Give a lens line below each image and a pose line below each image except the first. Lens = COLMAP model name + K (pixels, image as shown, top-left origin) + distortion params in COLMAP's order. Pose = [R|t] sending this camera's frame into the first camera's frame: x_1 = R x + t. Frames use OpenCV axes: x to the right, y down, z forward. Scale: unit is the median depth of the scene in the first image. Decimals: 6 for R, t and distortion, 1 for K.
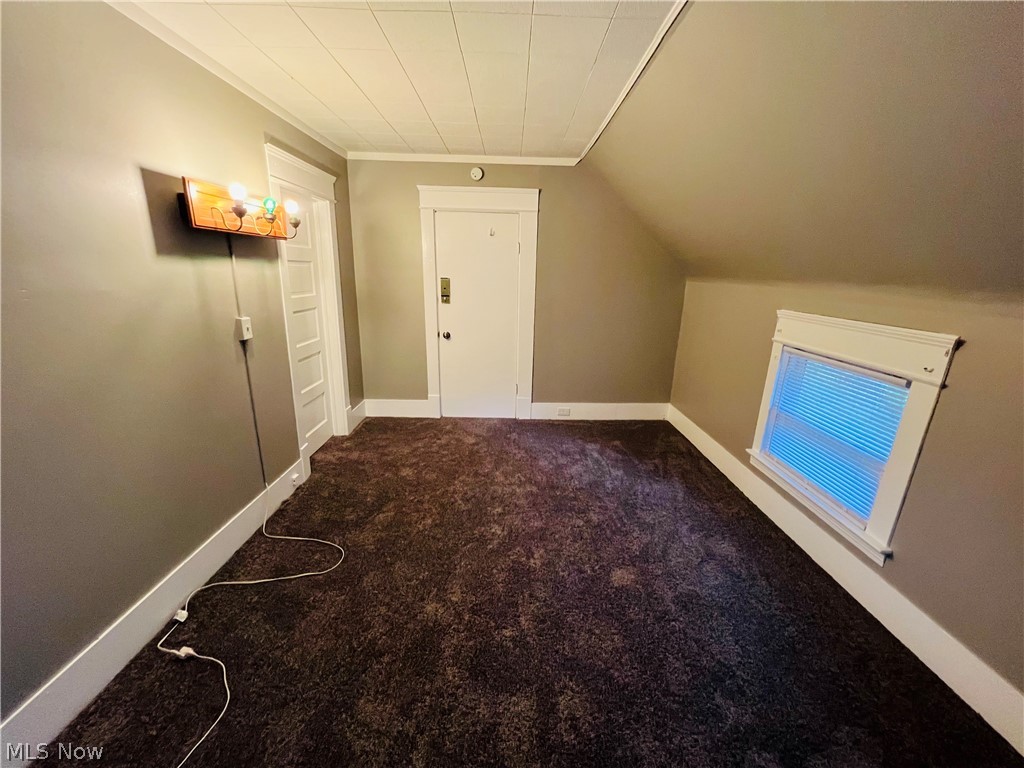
lens RADIAL K [[410.5, 0, 512.0], [0, 410.5, 381.3], [0, 0, 1]] dist [-0.002156, 0.001286]
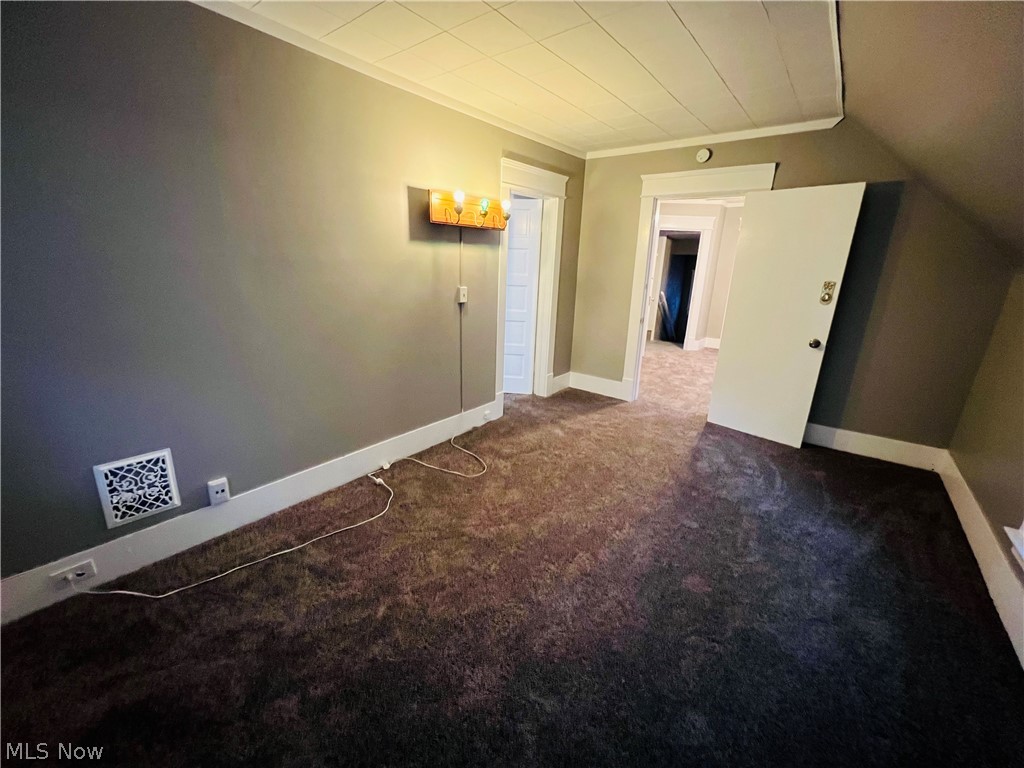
lens RADIAL K [[410.5, 0, 519.2], [0, 410.5, 383.7], [0, 0, 1]] dist [-0.002156, 0.001286]
pose [[0.782822, 0.181679, -0.595132, 0.324147], [-0.174131, 0.982175, 0.070786, 0.031048], [0.597384, 0.048218, 0.800504, 0.004939]]
